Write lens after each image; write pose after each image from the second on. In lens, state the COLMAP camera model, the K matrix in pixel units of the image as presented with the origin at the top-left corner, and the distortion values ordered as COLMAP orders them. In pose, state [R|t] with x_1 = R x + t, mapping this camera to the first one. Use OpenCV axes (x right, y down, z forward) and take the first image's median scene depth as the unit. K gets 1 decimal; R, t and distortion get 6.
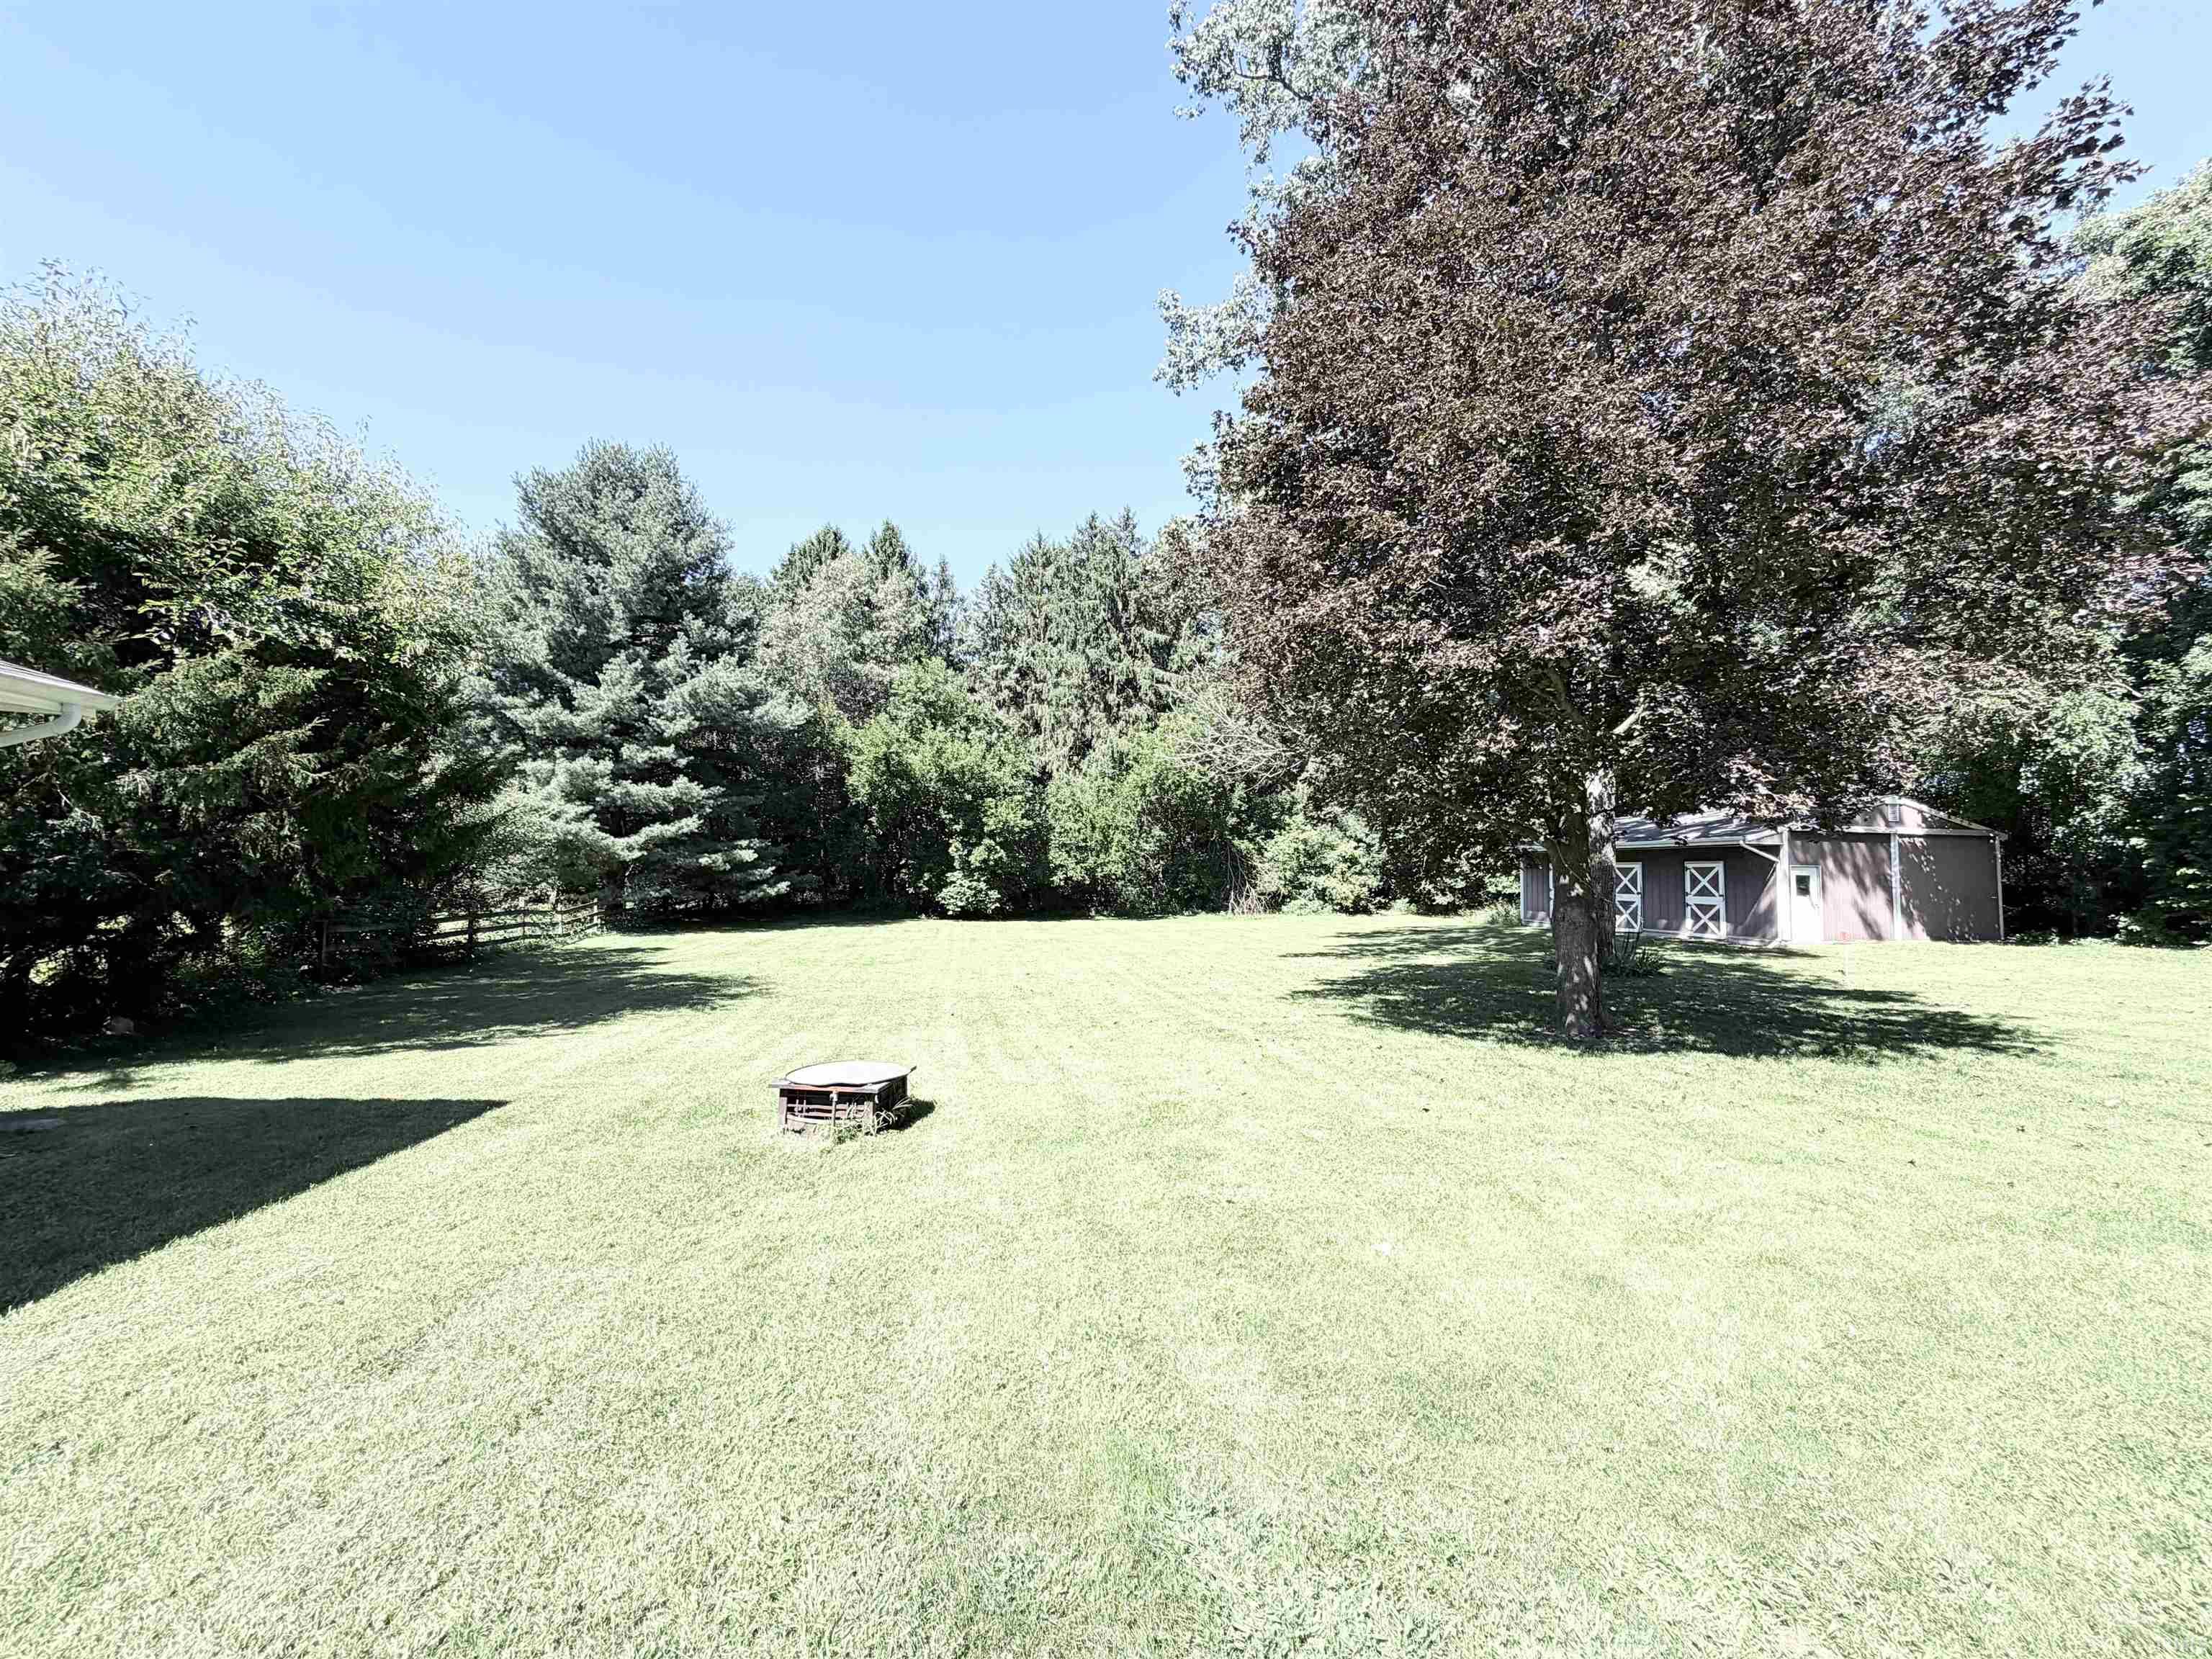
lens RADIAL K [[883.5, 0, 1106.0], [0, 883.5, 829.5], [0, 0, 1]] dist [0.006119, 0.000215]
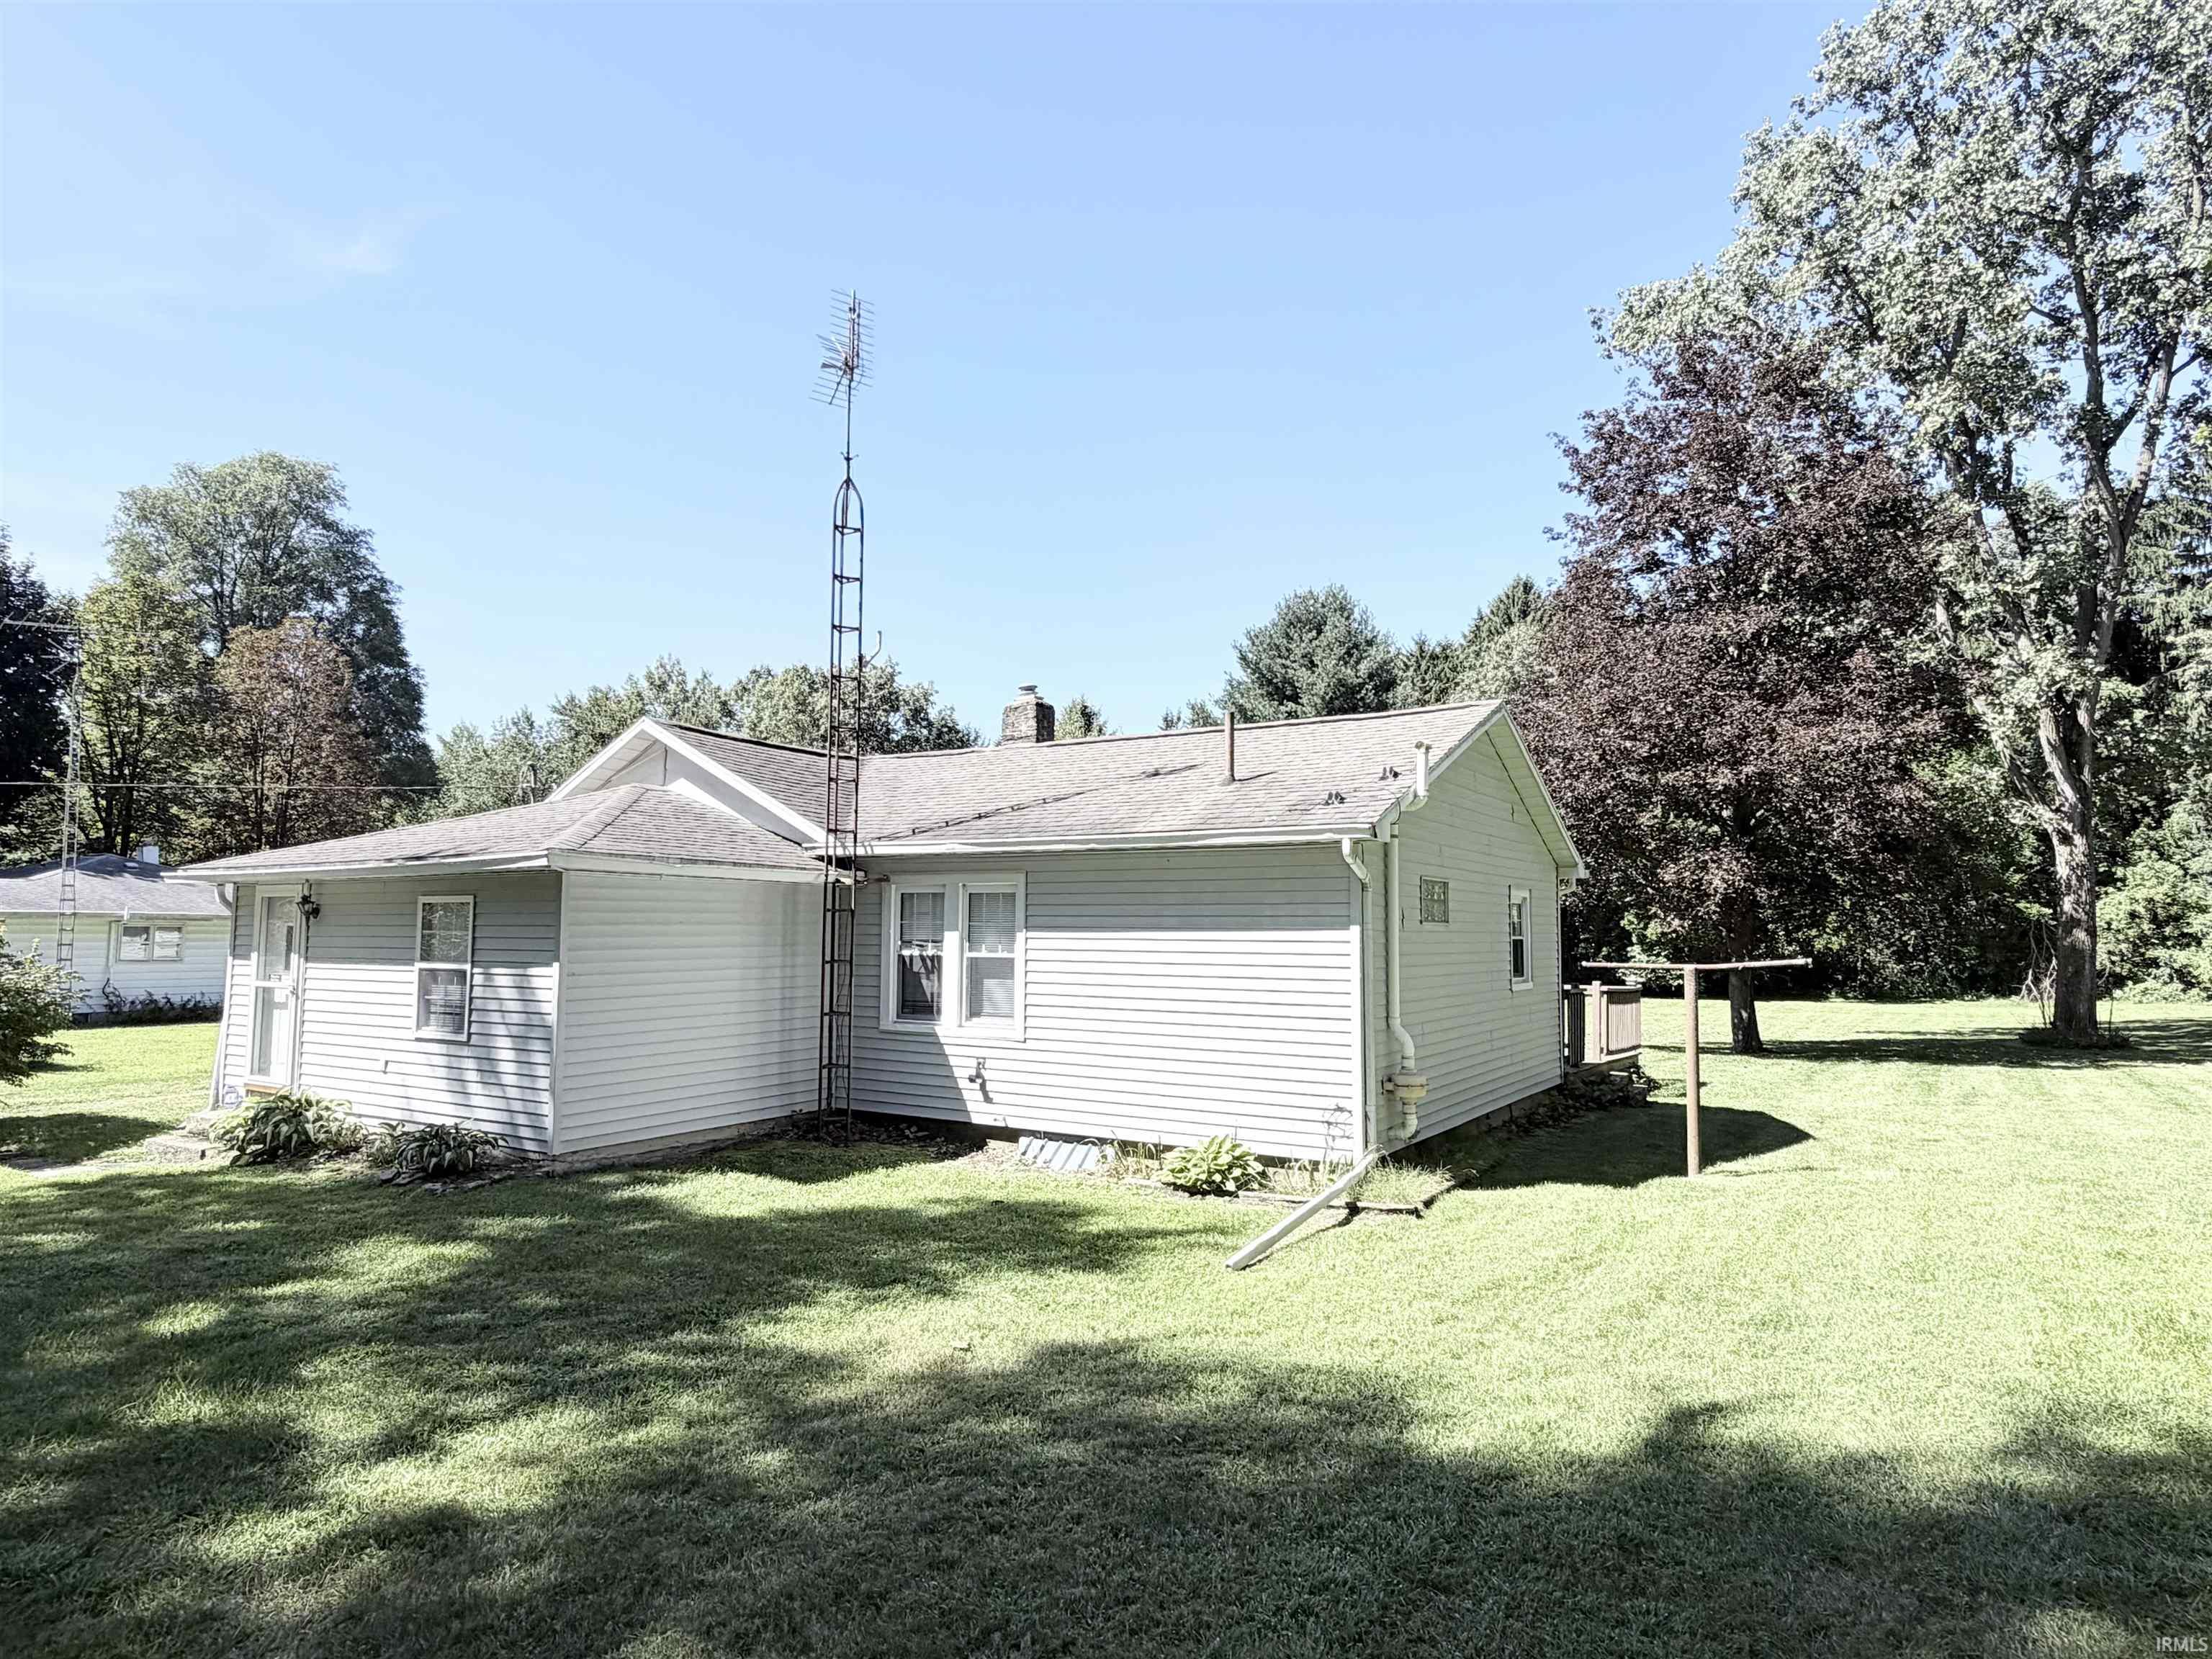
lens RADIAL K [[1310.7, 0, 1106.0], [0, 1310.7, 829.5], [0, 0, 1]] dist [-0.004512, -0.000584]
pose [[0.744149, -0.061684, -0.665159, 0.604158], [0.038550, 0.998034, -0.049425, -0.050927], [0.666900, 0.011137, 0.745064, -0.734752]]
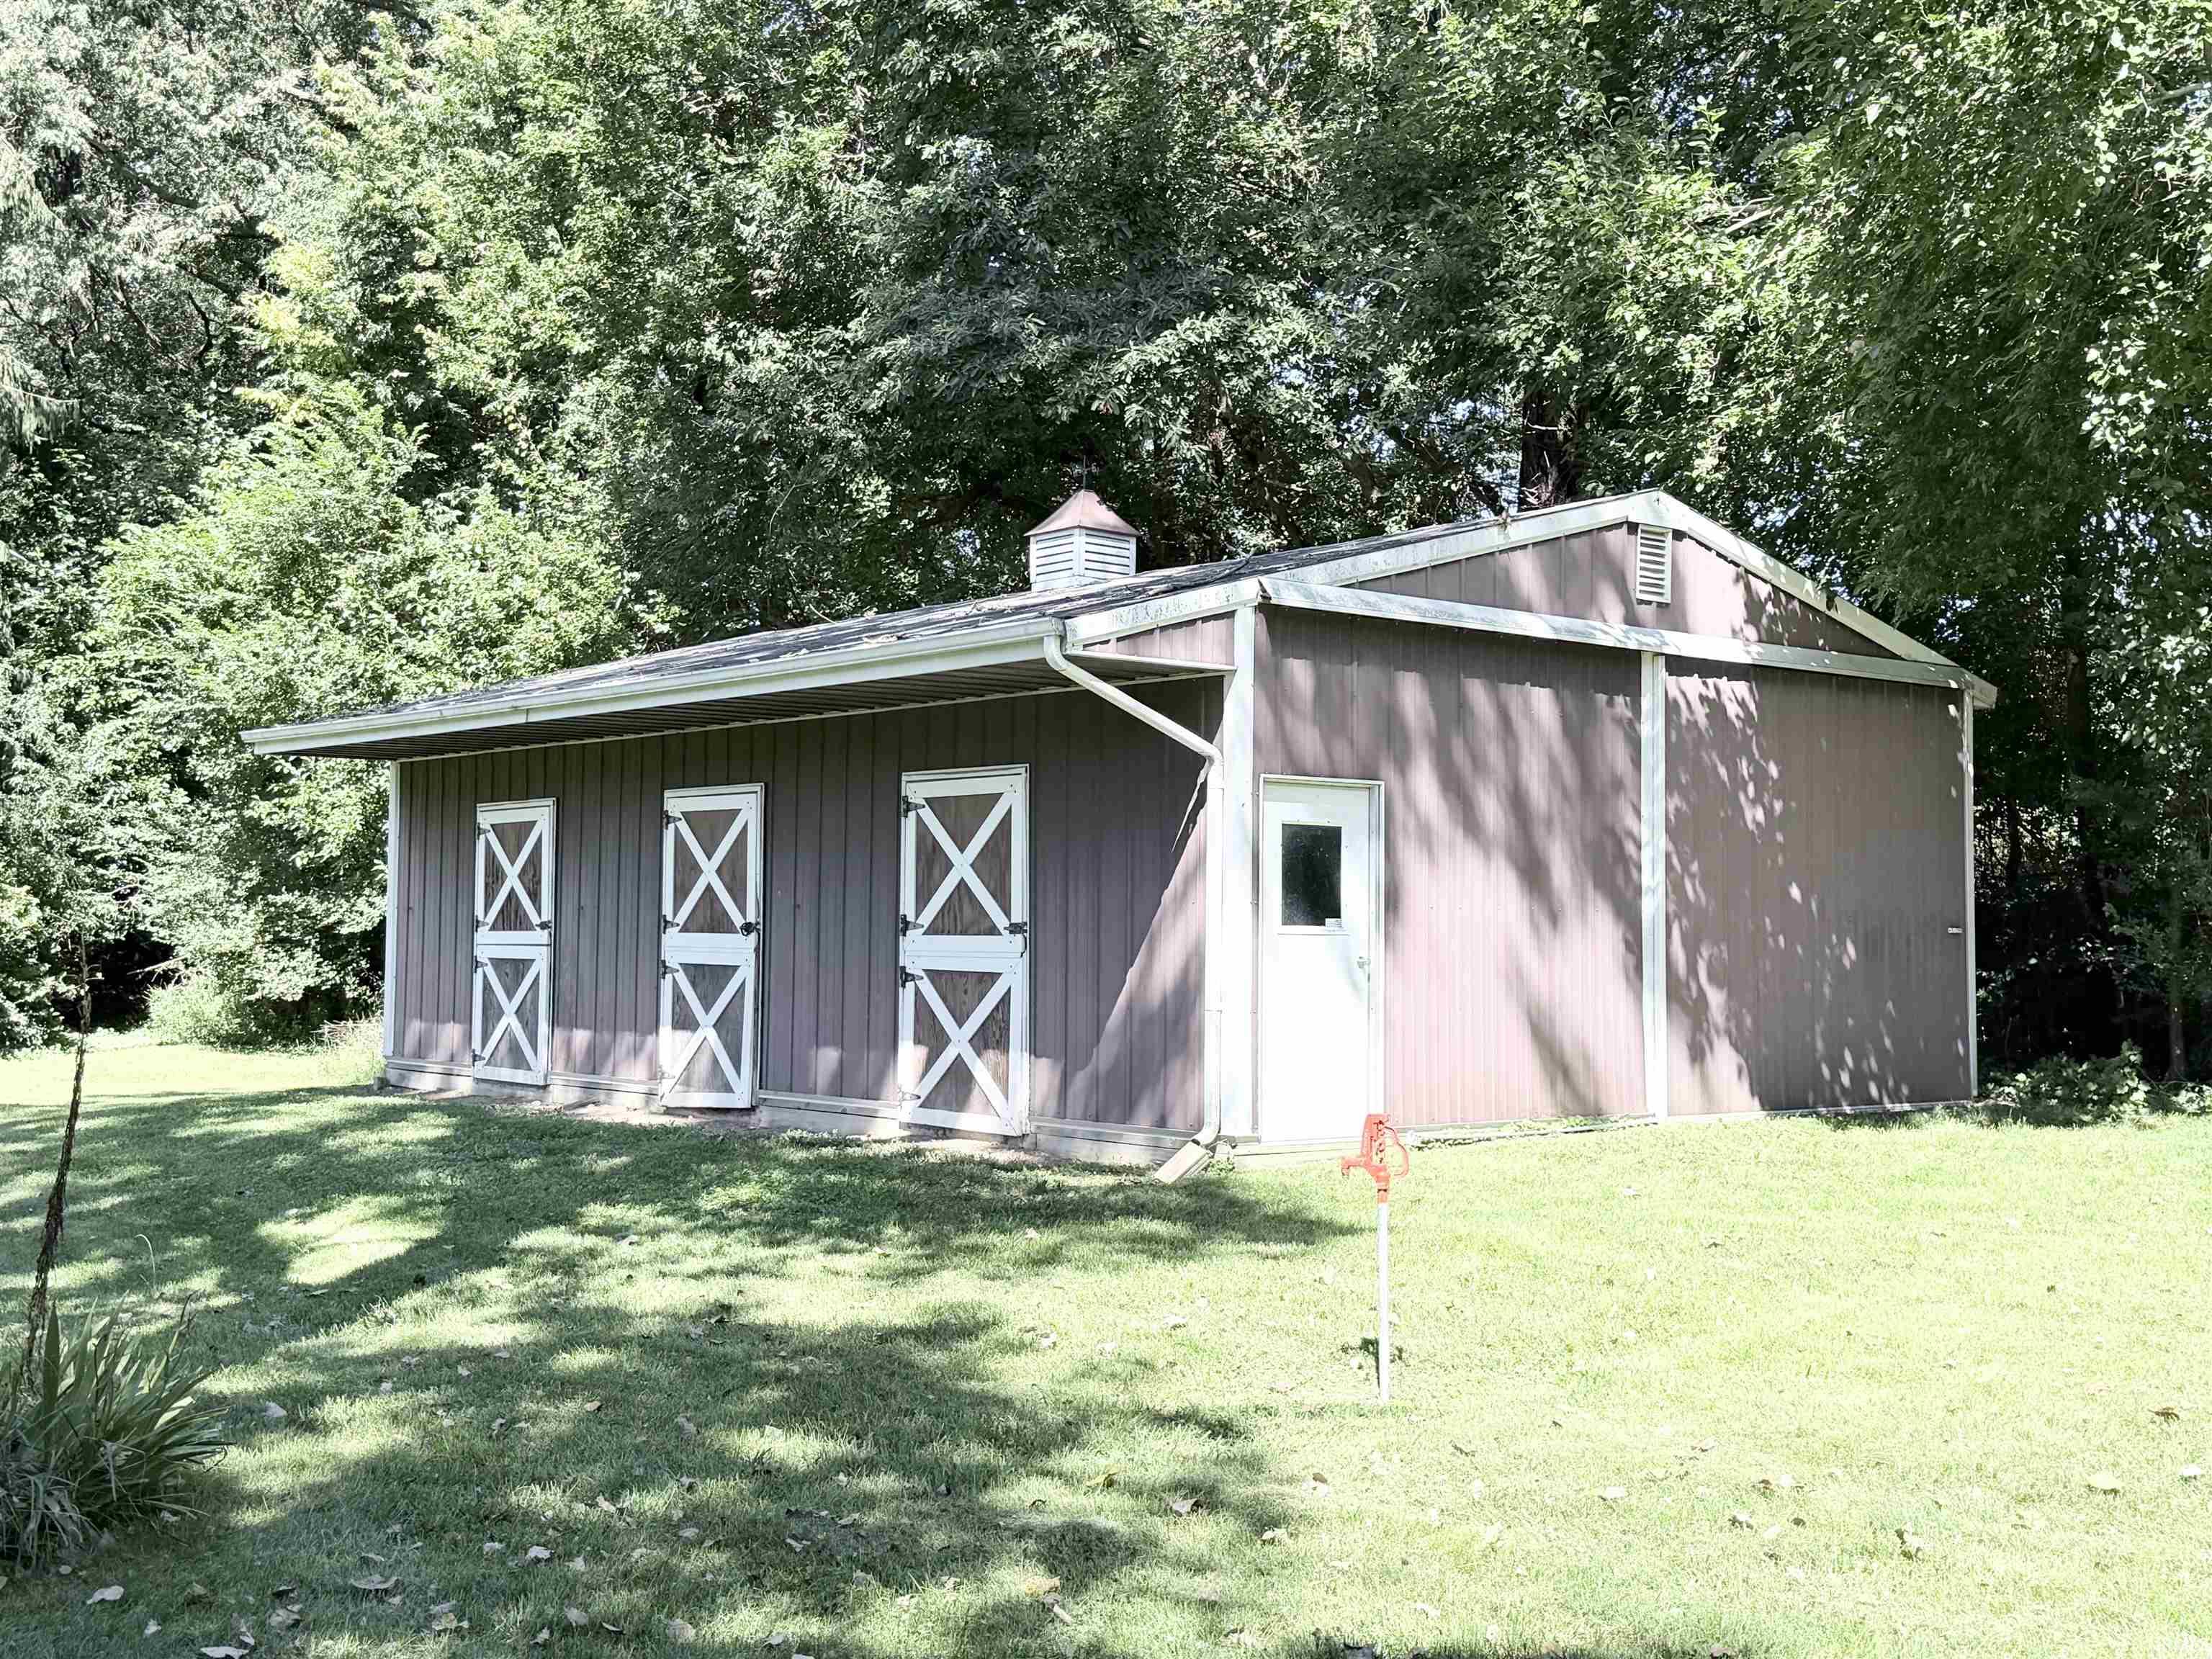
lens RADIAL K [[2561.1, 0, 1099.9], [0, 2561.1, 775.4], [0, 0, 1]] dist [0.066803, -0.010358]
pose [[0.874324, 0.028476, 0.484506, 0.439968], [-0.026221, 0.999591, -0.011431, 0.047215], [-0.484633, -0.002710, 0.874713, 0.486638]]
